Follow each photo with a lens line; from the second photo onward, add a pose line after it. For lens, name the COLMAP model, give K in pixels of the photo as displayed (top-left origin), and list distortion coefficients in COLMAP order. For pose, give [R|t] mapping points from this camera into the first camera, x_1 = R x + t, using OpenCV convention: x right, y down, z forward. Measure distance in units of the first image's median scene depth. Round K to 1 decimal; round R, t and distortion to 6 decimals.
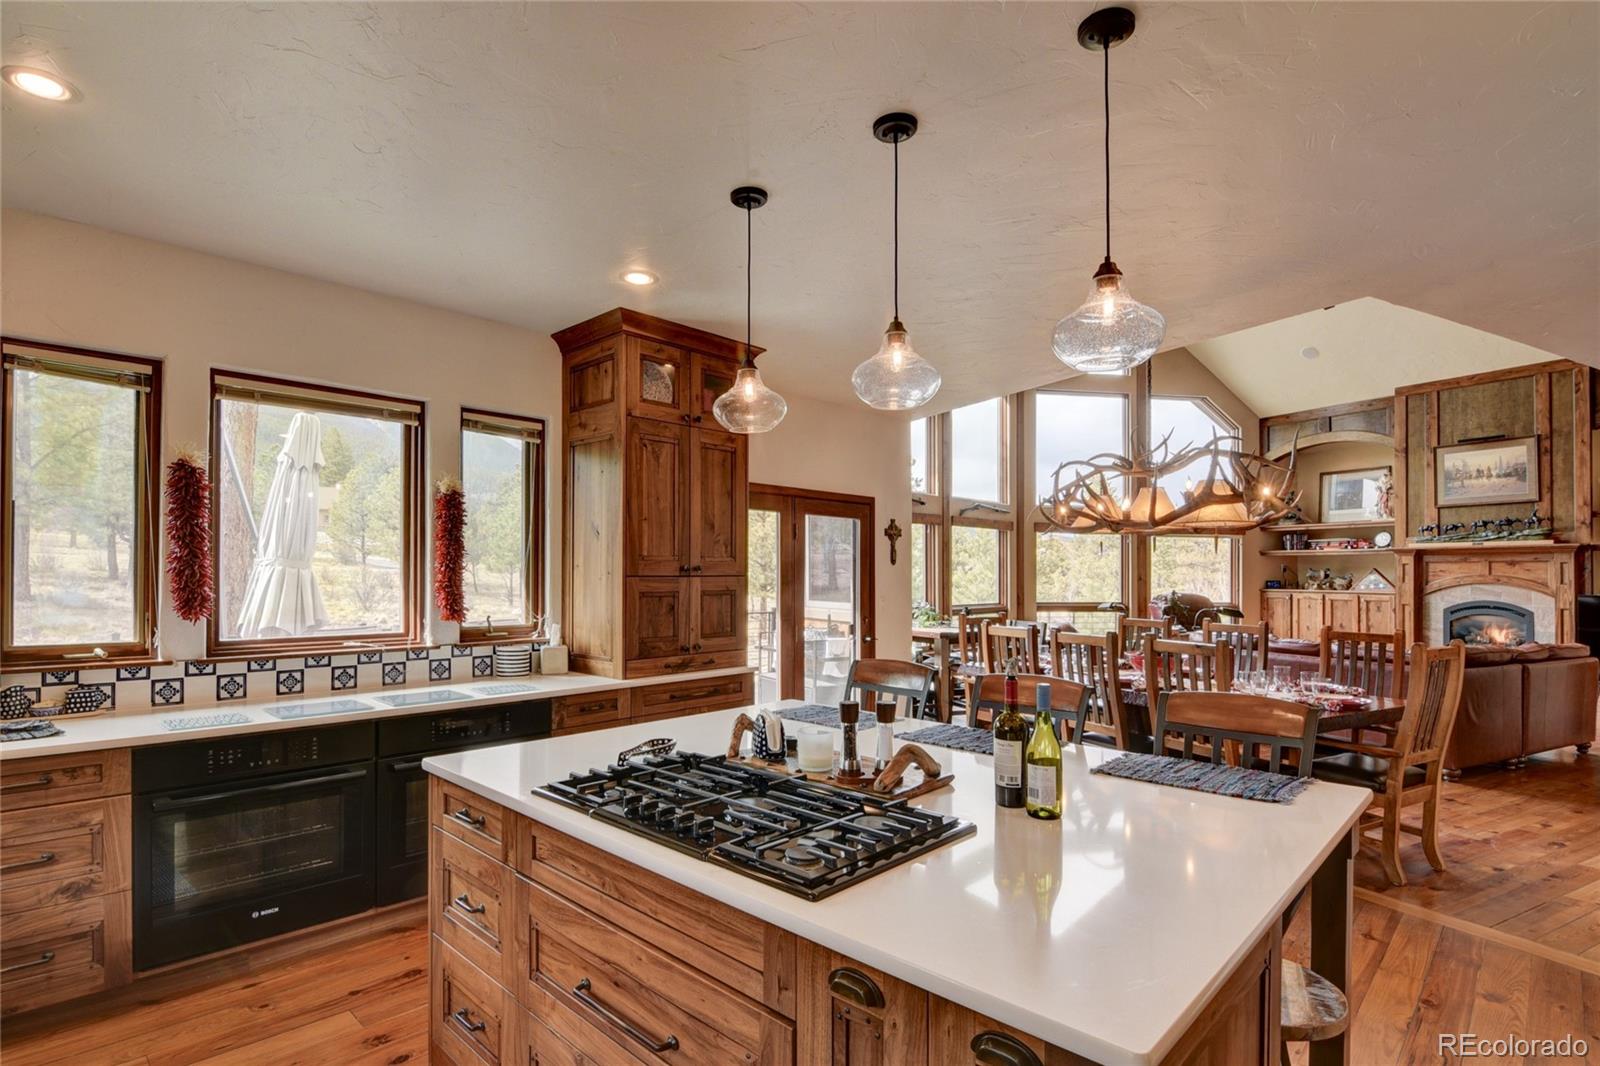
lens RADIAL K [[787.7, 0, 709.1], [0, 787.7, 565.1], [0, 0, 1]] dist [-0.013120, -0.009836]
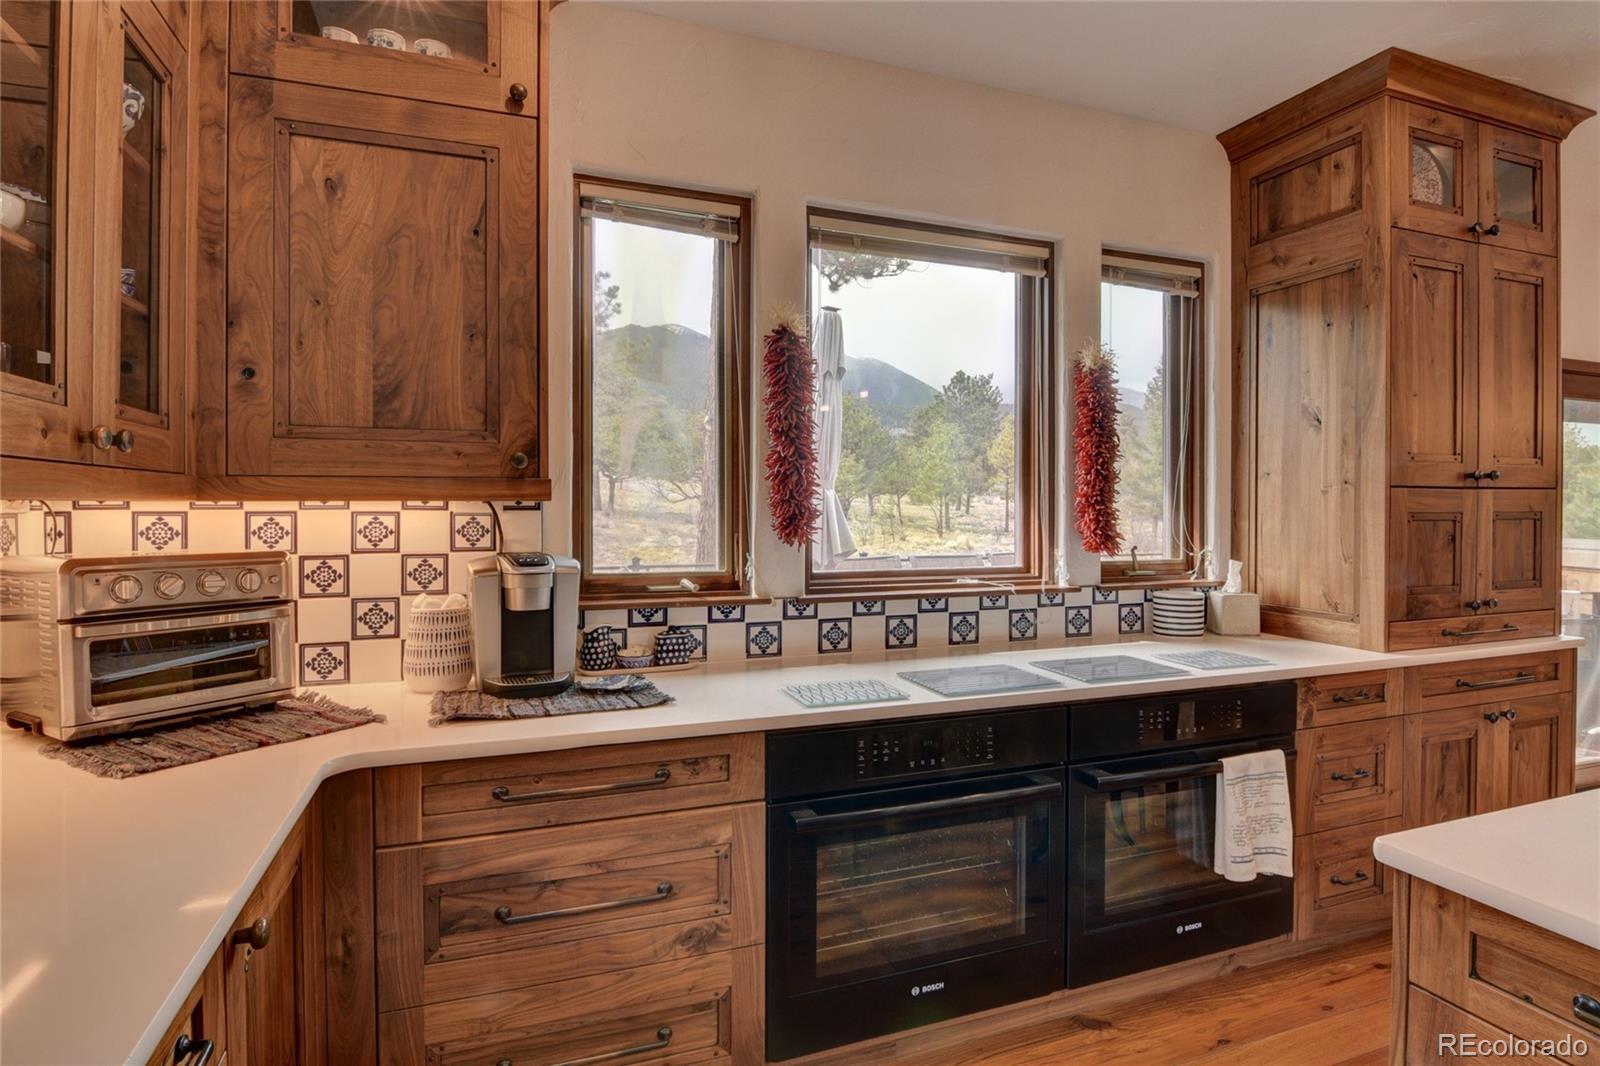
lens RADIAL K [[821.2, 0, 828.9], [0, 821.2, 513.3], [0, 0, 1]] dist [-0.019676, -0.003987]
pose [[0.928584, 0.004625, -0.371092, -0.266621], [0.002855, 0.999804, 0.019605, 0.020518], [0.371110, -0.019264, 0.928389, 0.229518]]
